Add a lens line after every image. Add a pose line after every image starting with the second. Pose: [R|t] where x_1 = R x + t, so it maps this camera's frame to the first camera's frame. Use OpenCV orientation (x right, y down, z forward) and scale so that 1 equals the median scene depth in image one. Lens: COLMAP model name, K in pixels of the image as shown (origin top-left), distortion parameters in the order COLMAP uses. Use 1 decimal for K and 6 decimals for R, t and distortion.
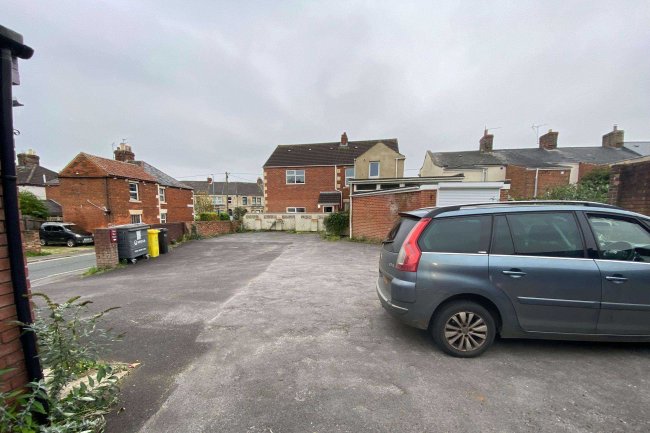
lens RADIAL K [[262.1, 0, 322.9], [0, 262.1, 244.5], [0, 0, 1]] dist [0.031866, -0.026939]
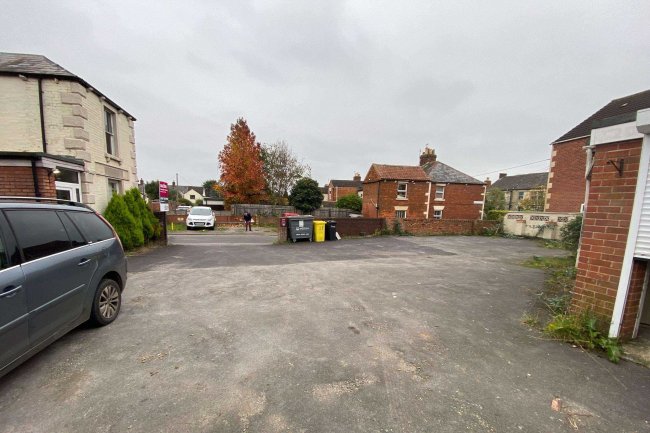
lens RADIAL K [[262.1, 0, 322.9], [0, 262.1, 244.5], [0, 0, 1]] dist [0.031866, -0.026939]
pose [[0.307318, 0.144190, -0.940619, 0.280848], [-0.134581, 0.985104, 0.107039, -0.038666], [0.942042, 0.093695, 0.322146, 0.286692]]
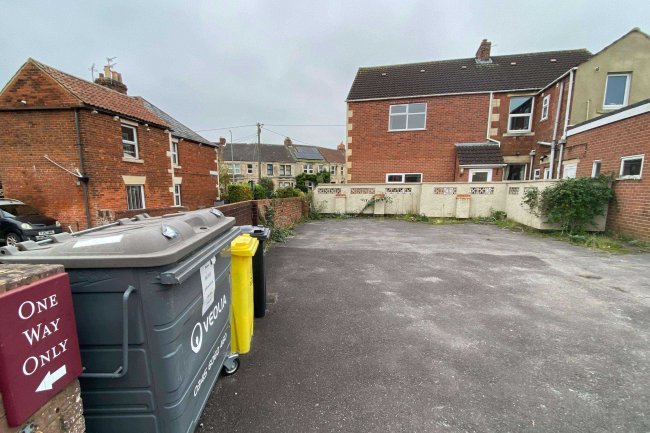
lens RADIAL K [[308.9, 0, 320.3], [0, 308.9, 246.7], [0, 0, 1]] dist [0.028548, -0.025527]
pose [[0.997893, 0.016036, -0.062875, -0.258135], [-0.011649, 0.997511, 0.069536, -0.031876], [0.063833, -0.068657, 0.995596, 0.343986]]
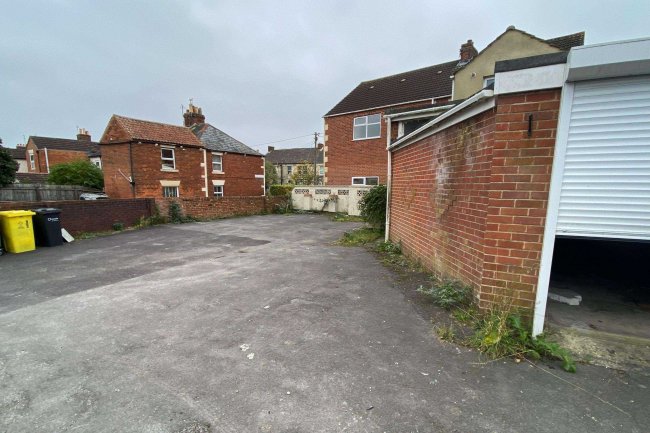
lens RADIAL K [[311.7, 0, 324.7], [0, 311.7, 236.8], [0, 0, 1]] dist [0.028613, -0.027557]
pose [[0.882368, 0.084150, -0.462974, 0.183414], [-0.063619, 0.996180, 0.059816, -0.040471], [0.466239, -0.023326, 0.884351, 0.316301]]
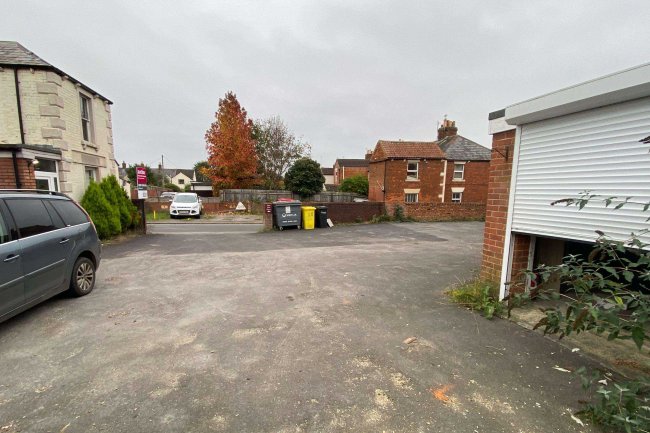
lens RADIAL K [[314.8, 0, 323.0], [0, 314.8, 237.1], [0, 0, 1]] dist [0.035615, -0.031221]
pose [[0.265841, 0.145544, -0.952967, 0.356245], [-0.119631, 0.985877, 0.117198, -0.044641], [0.956565, 0.082848, 0.279498, 0.317753]]
